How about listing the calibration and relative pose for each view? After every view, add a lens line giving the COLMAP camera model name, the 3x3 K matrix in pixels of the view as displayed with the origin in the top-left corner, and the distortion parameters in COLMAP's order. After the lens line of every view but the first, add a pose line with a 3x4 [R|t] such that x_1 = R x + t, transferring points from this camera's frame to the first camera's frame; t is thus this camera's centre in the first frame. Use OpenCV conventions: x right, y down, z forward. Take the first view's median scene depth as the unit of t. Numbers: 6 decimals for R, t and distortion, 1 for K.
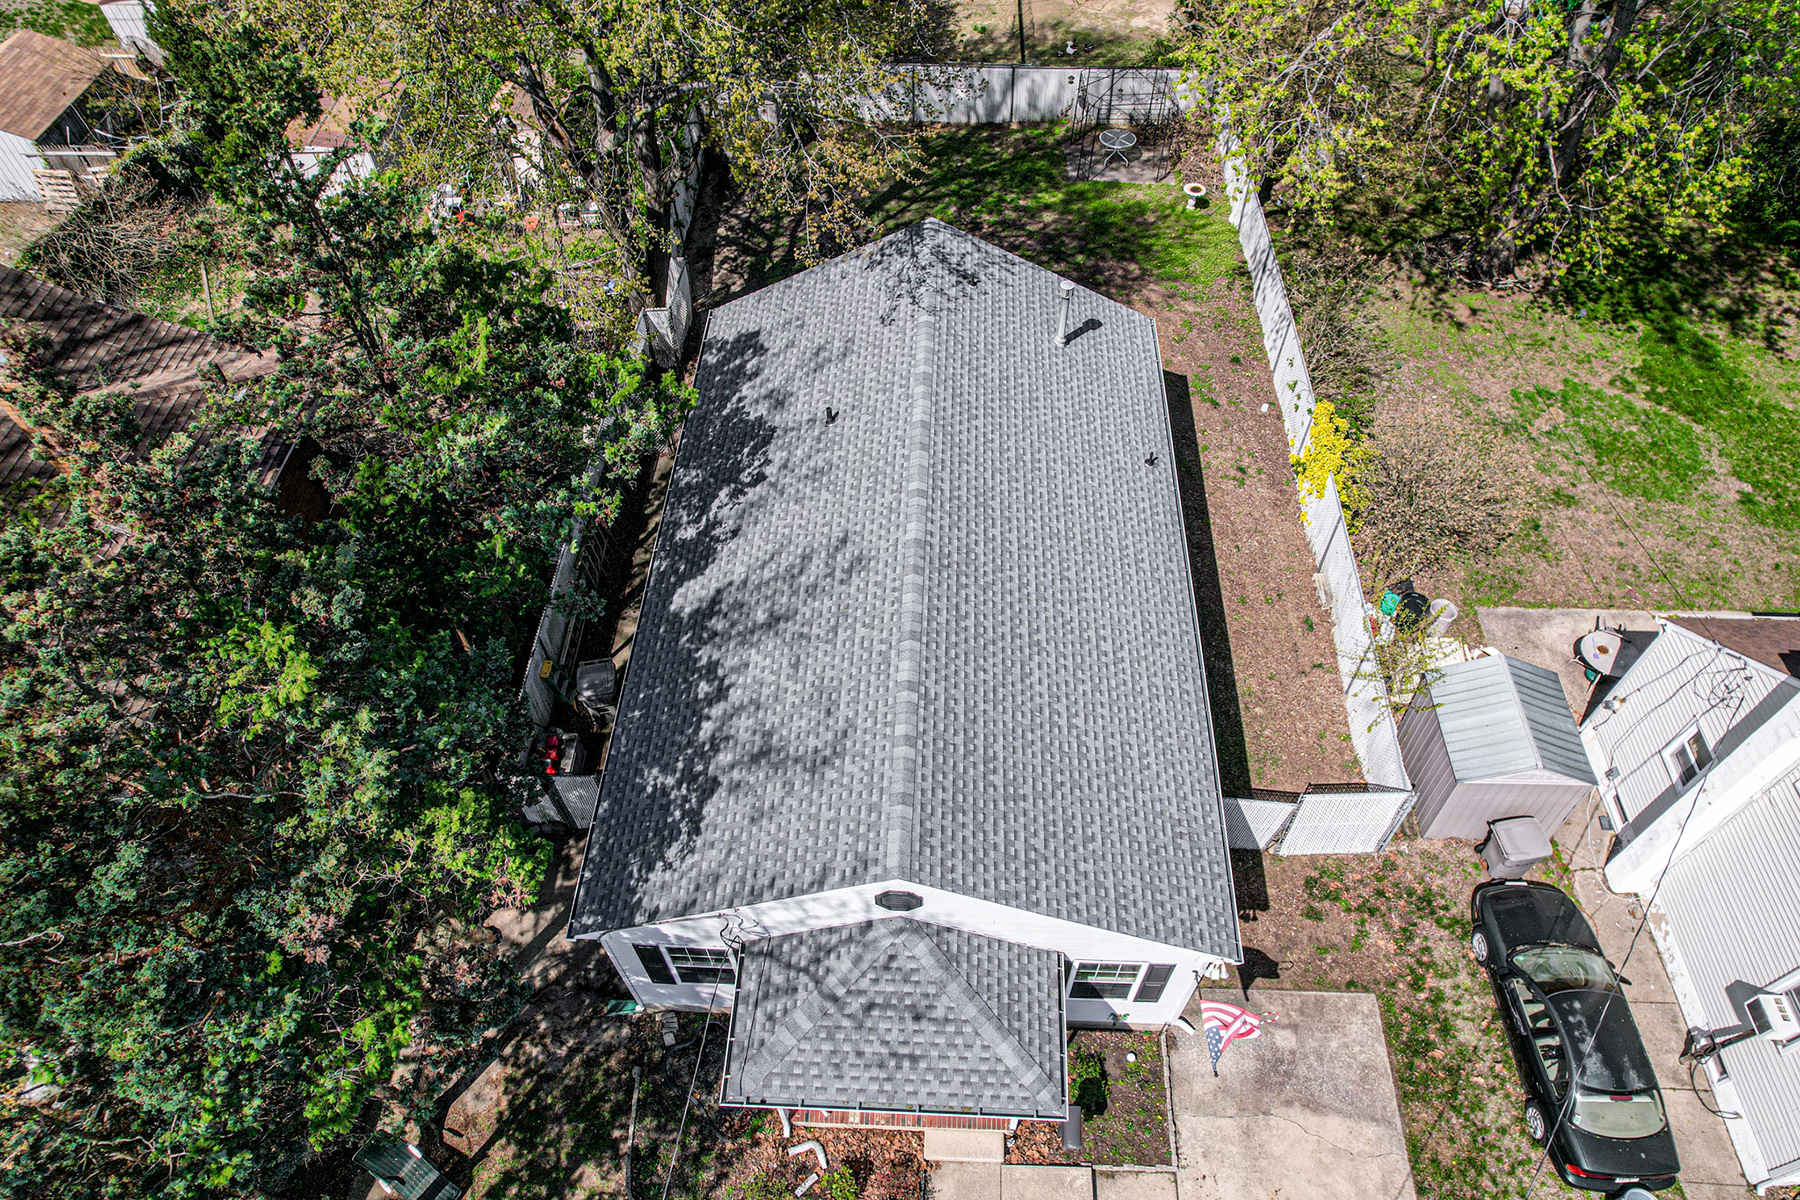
lens RADIAL K [[1153.0, 0, 913.0], [0, 1153.0, 606.5], [0, 0, 1]] dist [-0.073480, 0.062489]
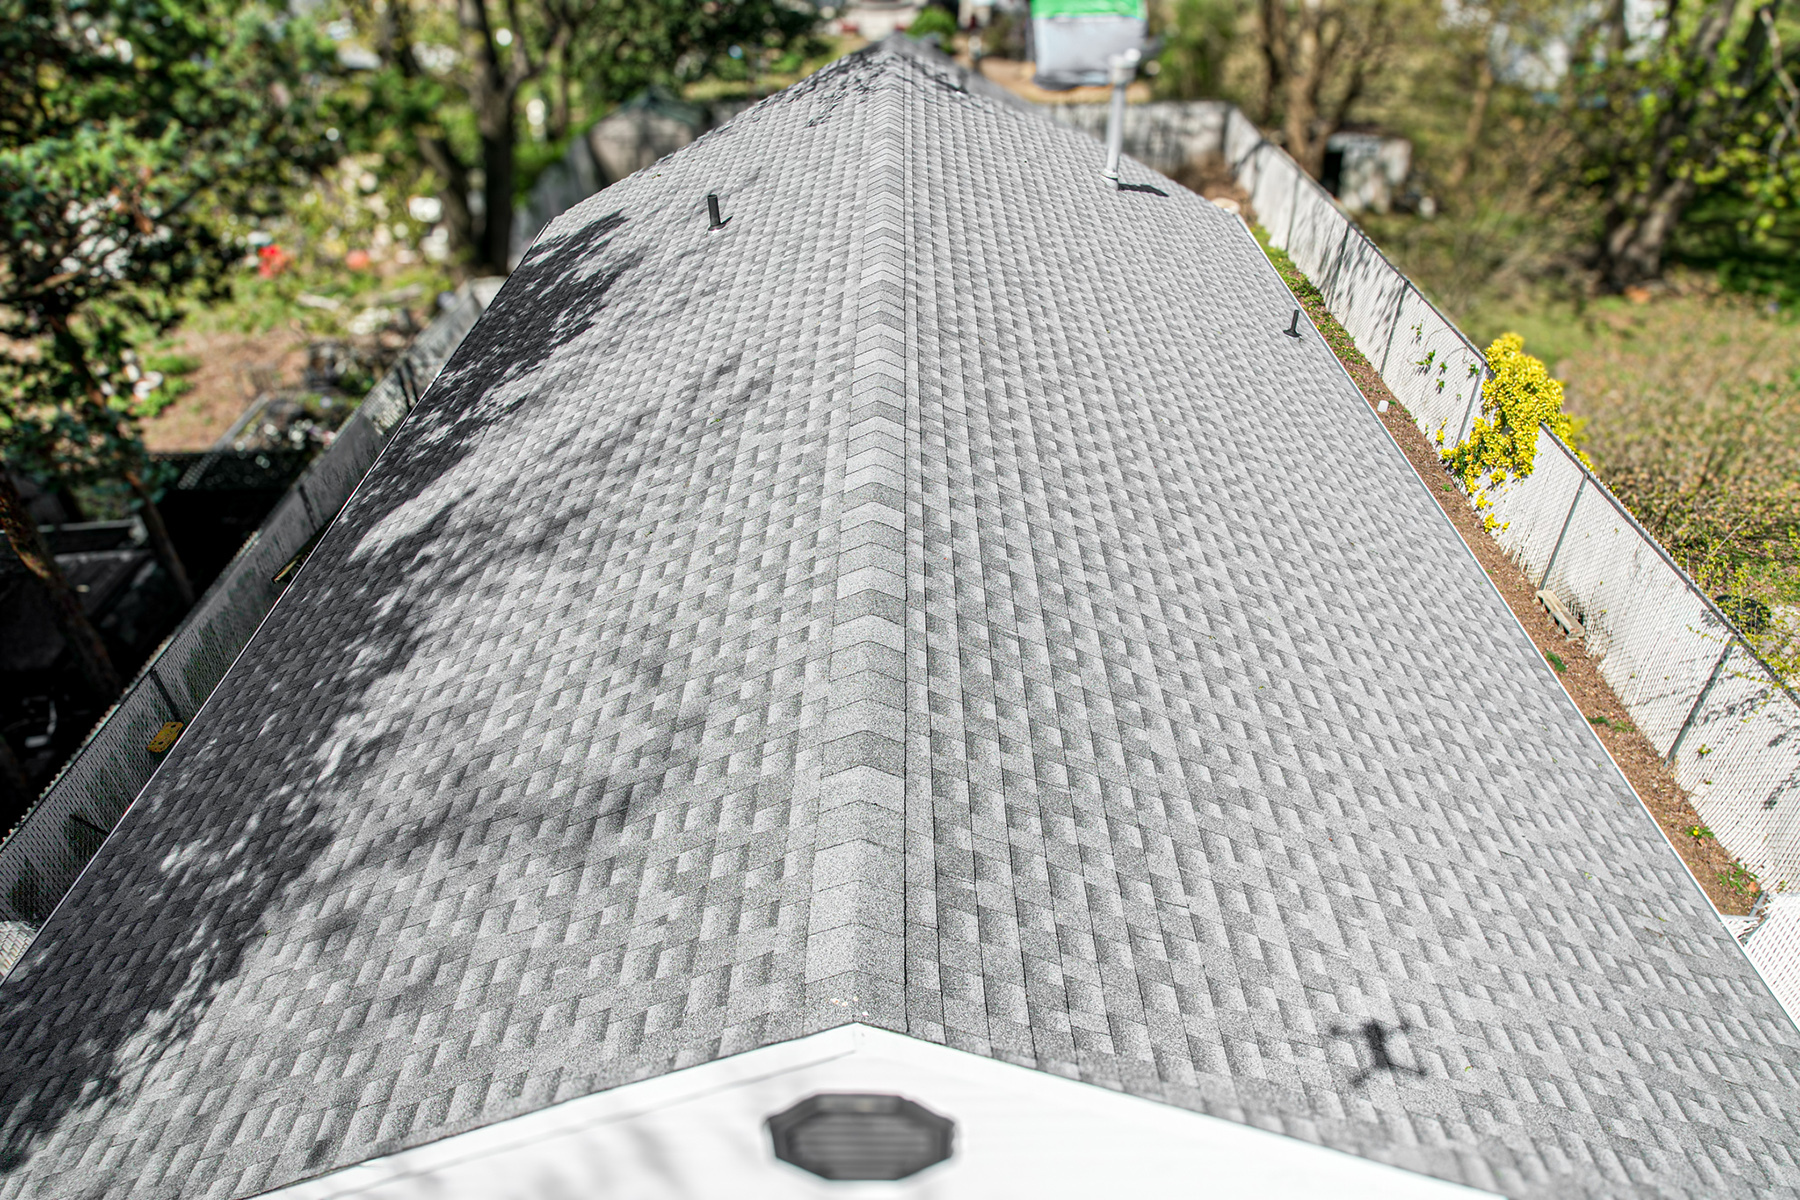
lens RADIAL K [[1153.0, 0, 910.7], [0, 1153.0, 604.4], [0, 0, 1]] dist [-0.073480, 0.062489]
pose [[0.999029, -0.024134, 0.036857, -0.006644], [0.032865, 0.965398, -0.258701, 0.174847], [-0.029338, 0.259661, 0.965254, 0.612399]]
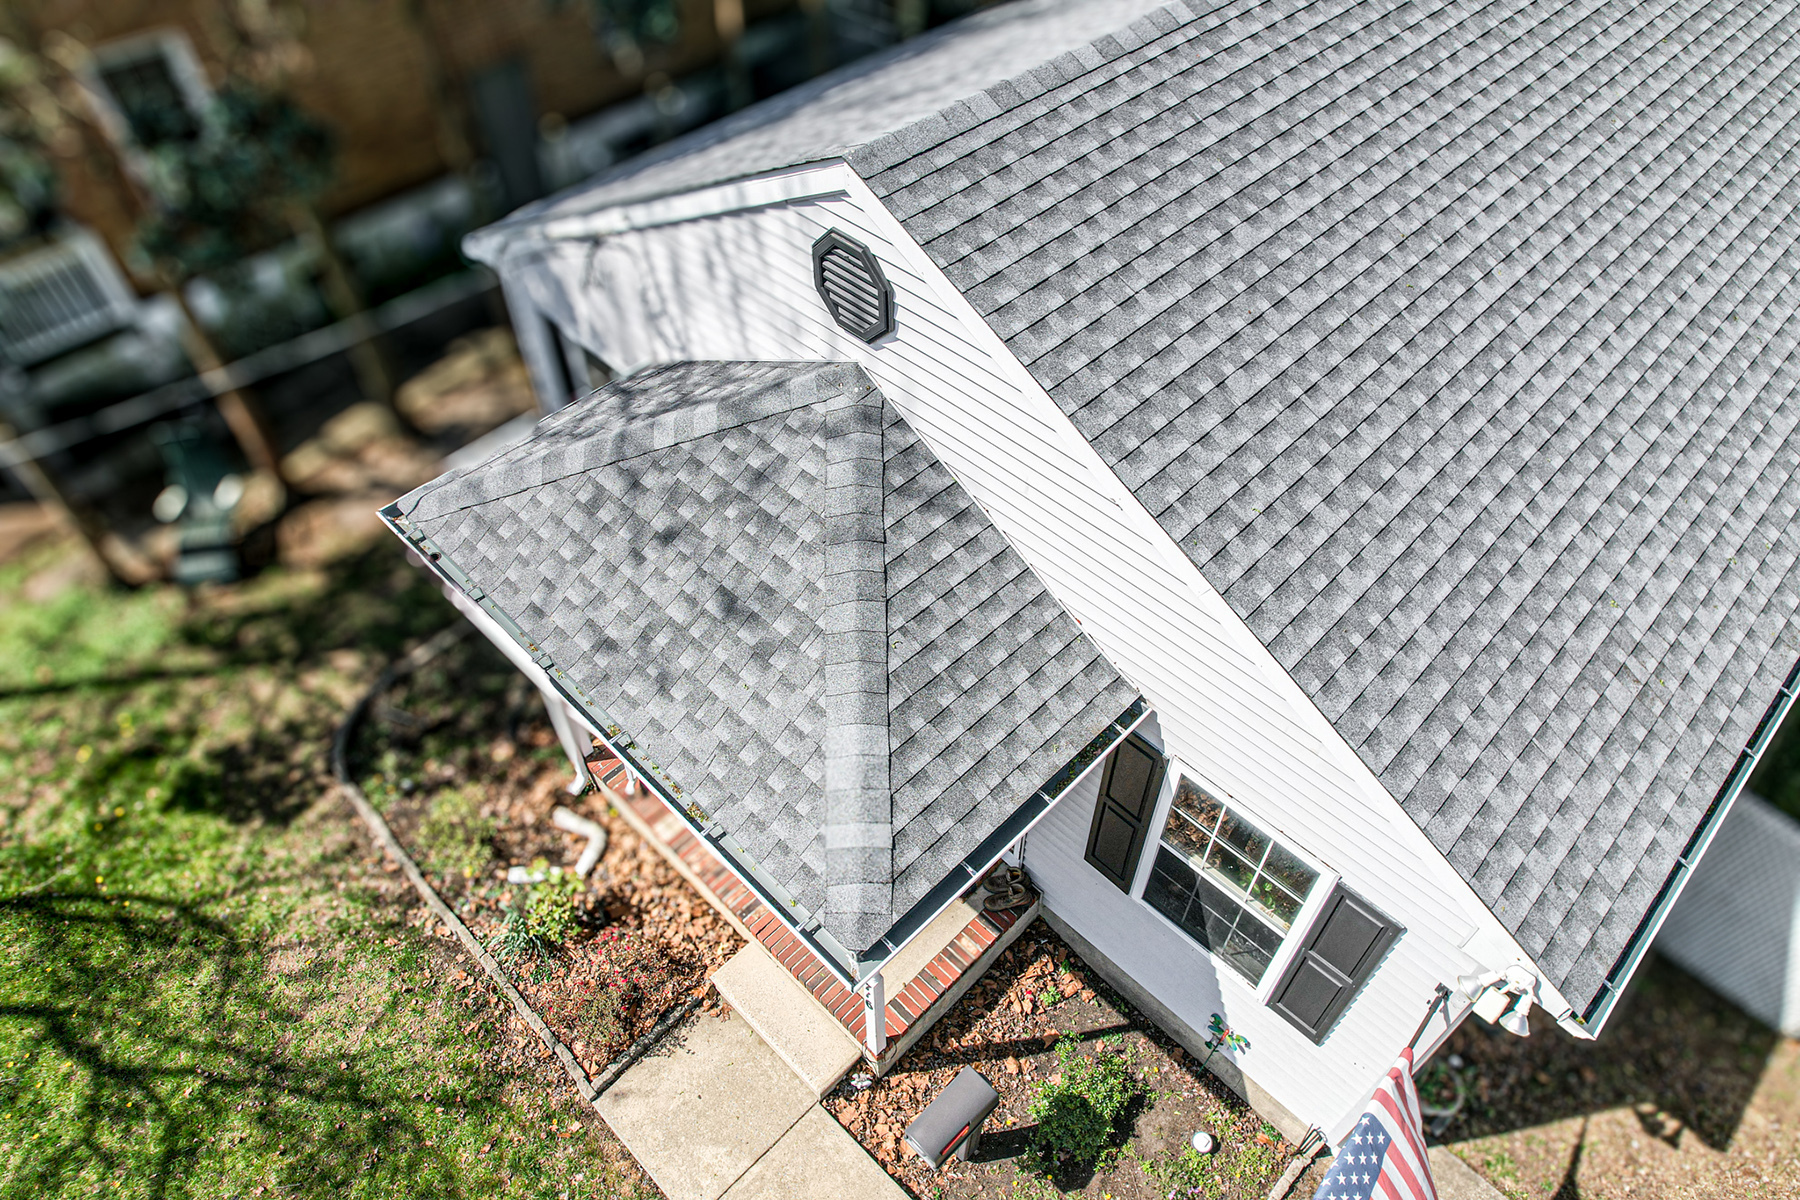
lens RADIAL K [[1153.0, 0, 904.6], [0, 1153.0, 605.8], [0, 0, 1]] dist [-0.073480, 0.062489]
pose [[0.738027, 0.507848, -0.444304, 0.205358], [-0.532528, 0.842746, 0.078700, 0.262415], [0.414403, 0.178522, 0.892413, 0.558139]]
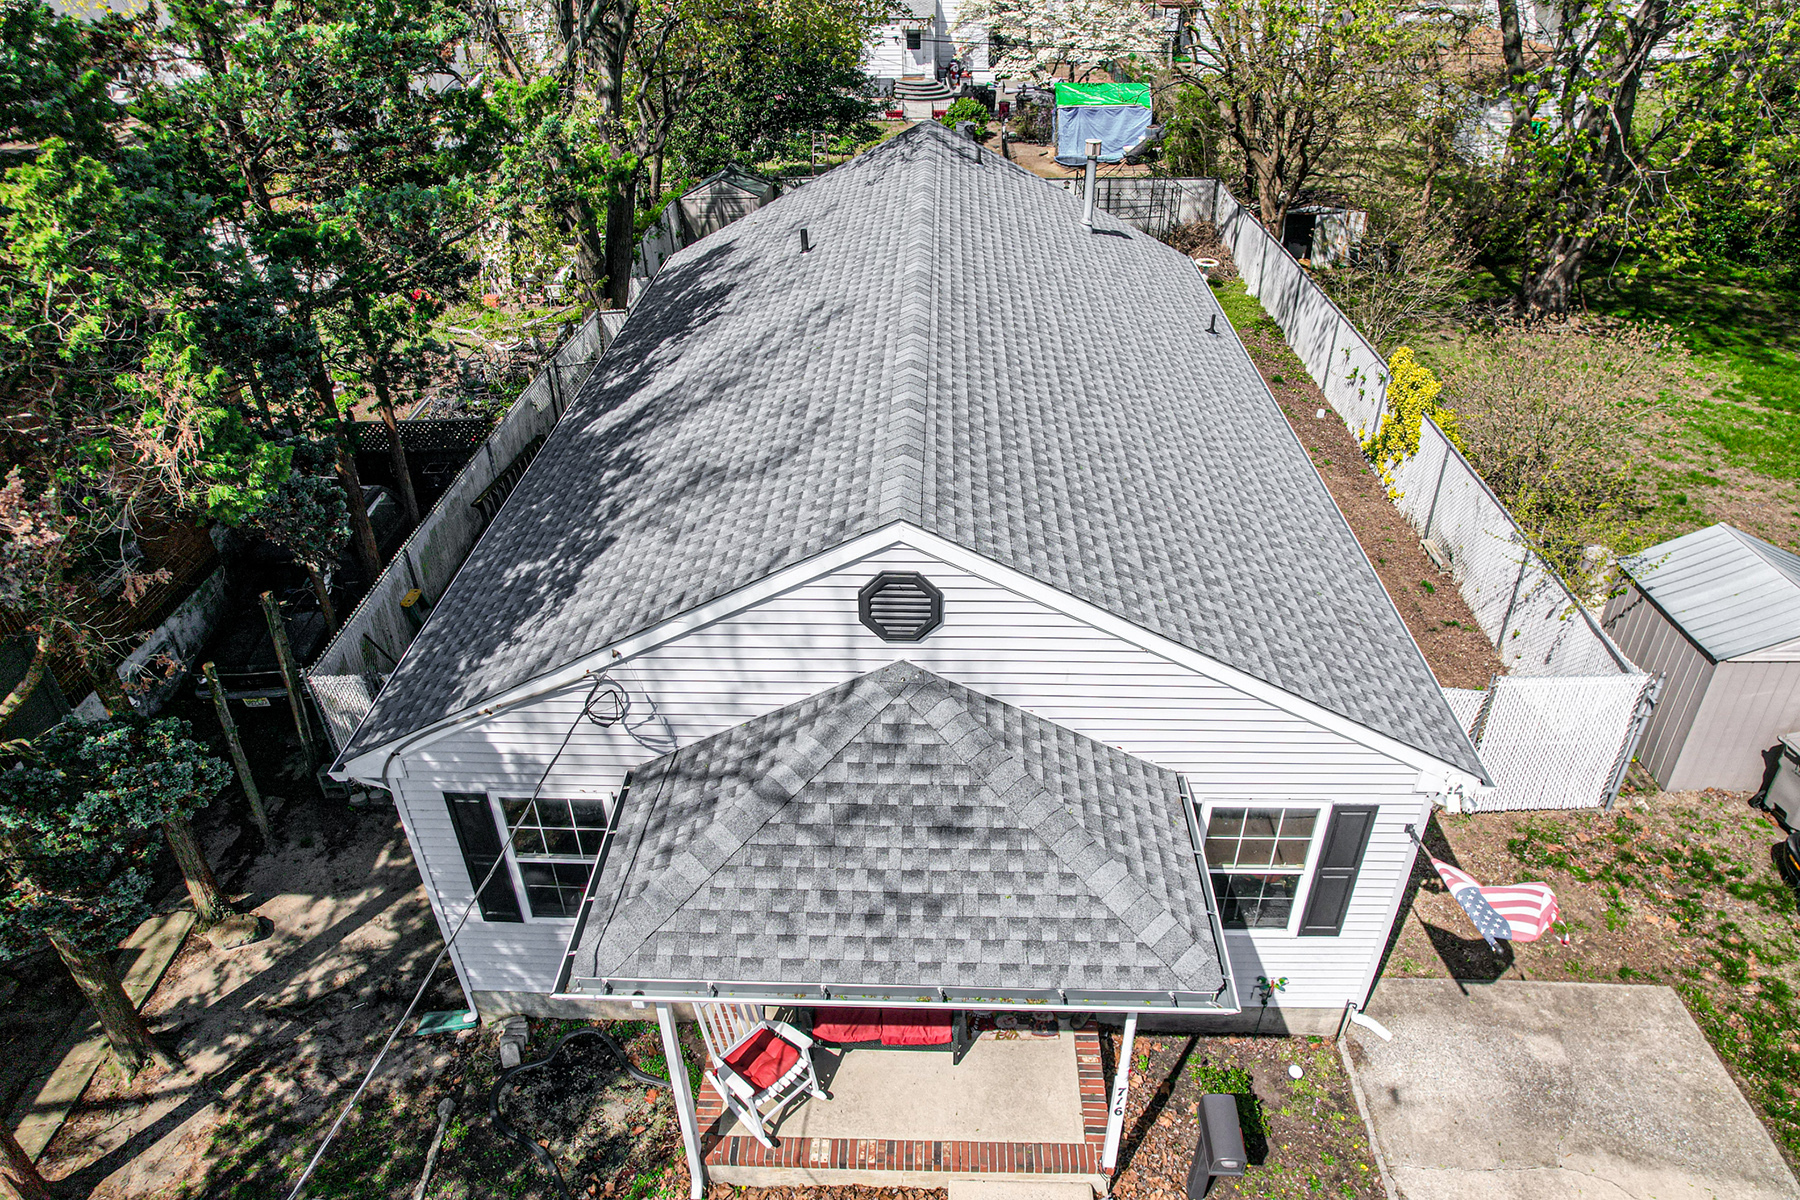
lens RADIAL K [[1153.0, 0, 910.0], [0, 1153.0, 596.9], [0, 0, 1]] dist [-0.073480, 0.062489]
pose [[0.999944, -0.006490, 0.008308, -0.010573], [0.008827, 0.946297, -0.323179, 0.368291], [-0.005765, 0.323234, 0.946301, 0.388926]]
